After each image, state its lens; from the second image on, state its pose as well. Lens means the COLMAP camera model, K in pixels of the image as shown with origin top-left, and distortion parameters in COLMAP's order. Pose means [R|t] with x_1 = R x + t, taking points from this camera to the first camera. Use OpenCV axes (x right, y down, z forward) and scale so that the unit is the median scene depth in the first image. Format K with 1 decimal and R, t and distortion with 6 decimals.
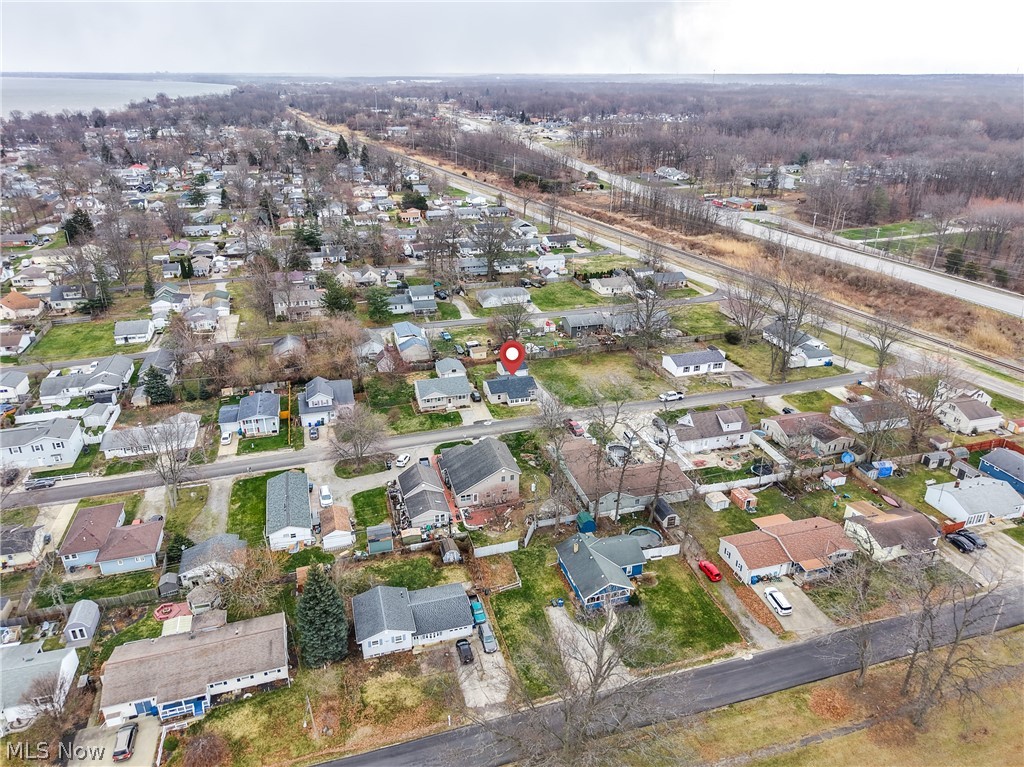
lens RADIAL K [[685.2, 0, 512.0], [0, 685.2, 383.5], [0, 0, 1]] dist [0.029685, -0.034012]
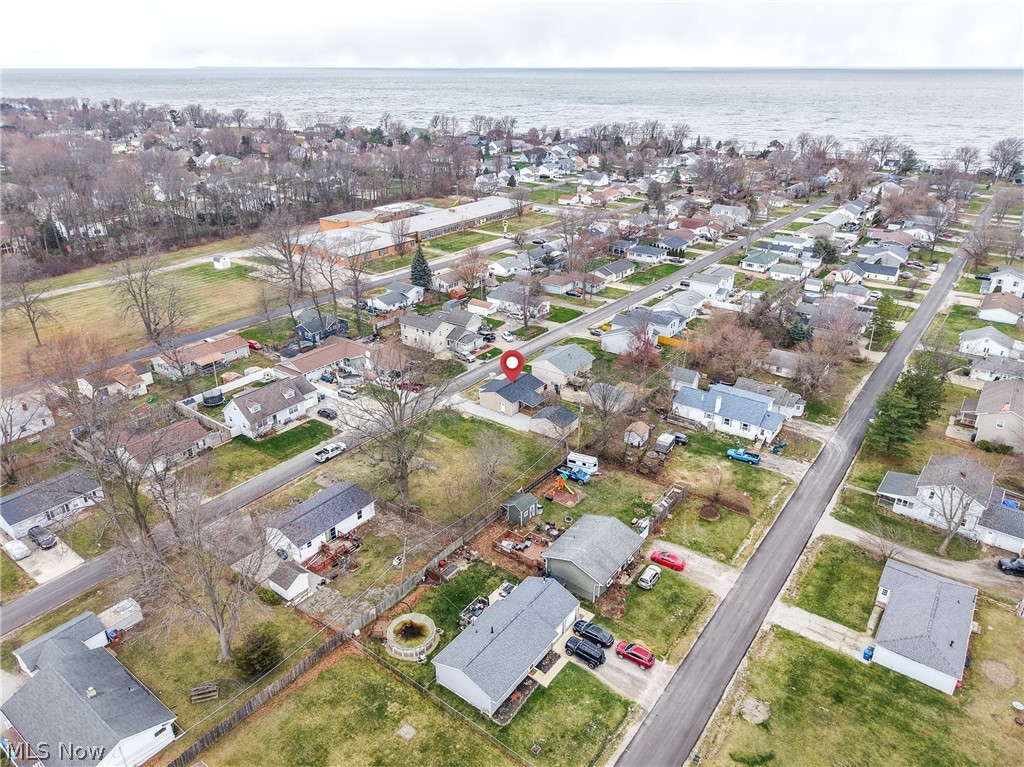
lens RADIAL K [[685.2, 0, 512.0], [0, 685.2, 383.5], [0, 0, 1]] dist [0.029685, -0.034012]
pose [[-0.798443, 0.251064, -0.547225, 0.454741], [-0.246049, 0.693474, 0.677166, -0.571499], [0.549498, 0.675323, -0.491925, 1.396626]]
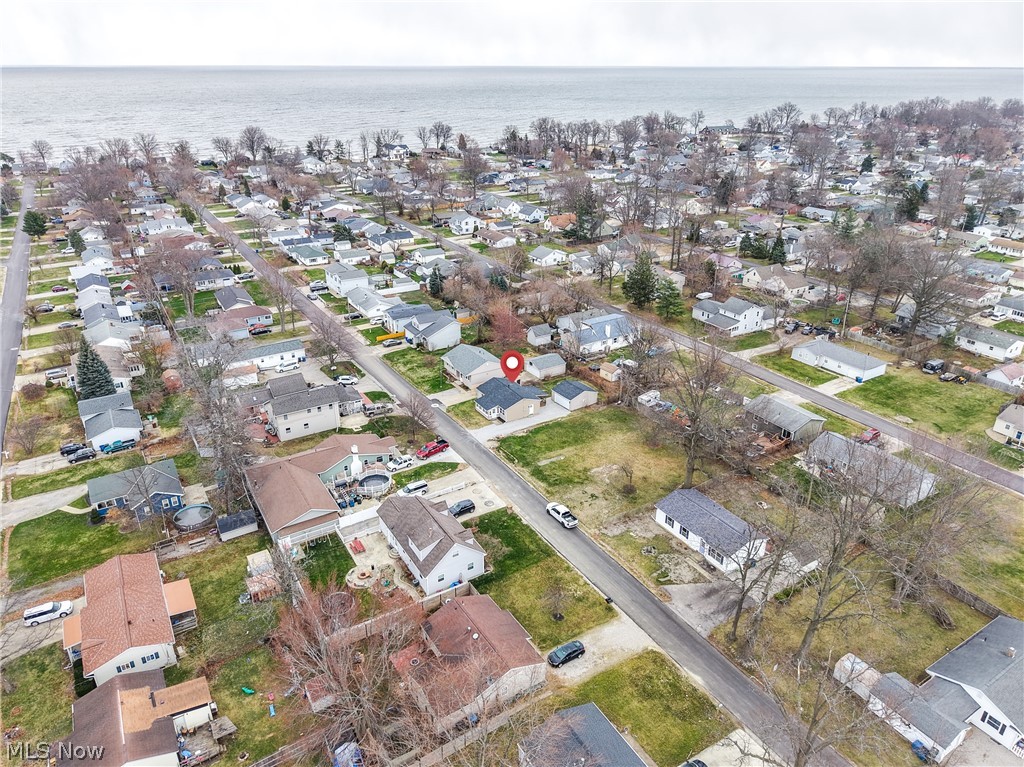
lens RADIAL K [[685.2, 0, 512.0], [0, 685.2, 383.5], [0, 0, 1]] dist [0.029685, -0.034012]
pose [[0.262602, 0.402469, -0.876960, 0.713964], [-0.395005, 0.874052, 0.282851, -0.243487], [0.880347, 0.272127, 0.388505, 0.668391]]
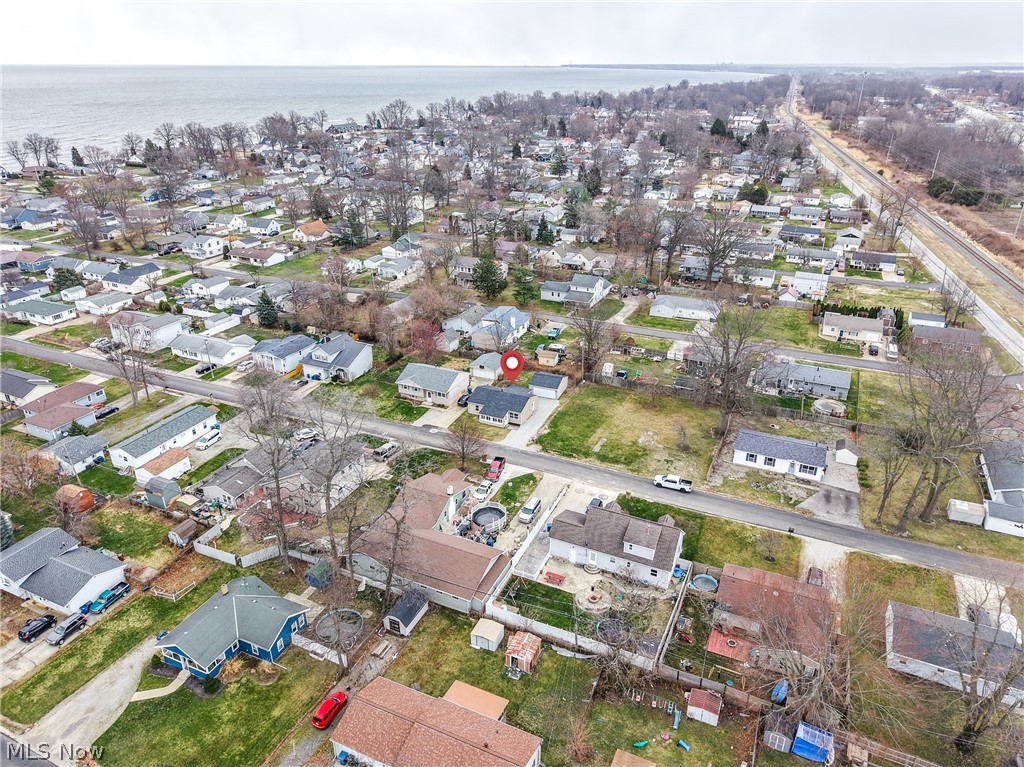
lens RADIAL K [[685.2, 0, 512.0], [0, 685.2, 383.5], [0, 0, 1]] dist [0.029685, -0.034012]
pose [[0.754924, 0.273046, -0.596268, 0.481750], [-0.265985, 0.958546, 0.102182, -0.100624], [0.599451, 0.081459, 0.796256, 0.349588]]
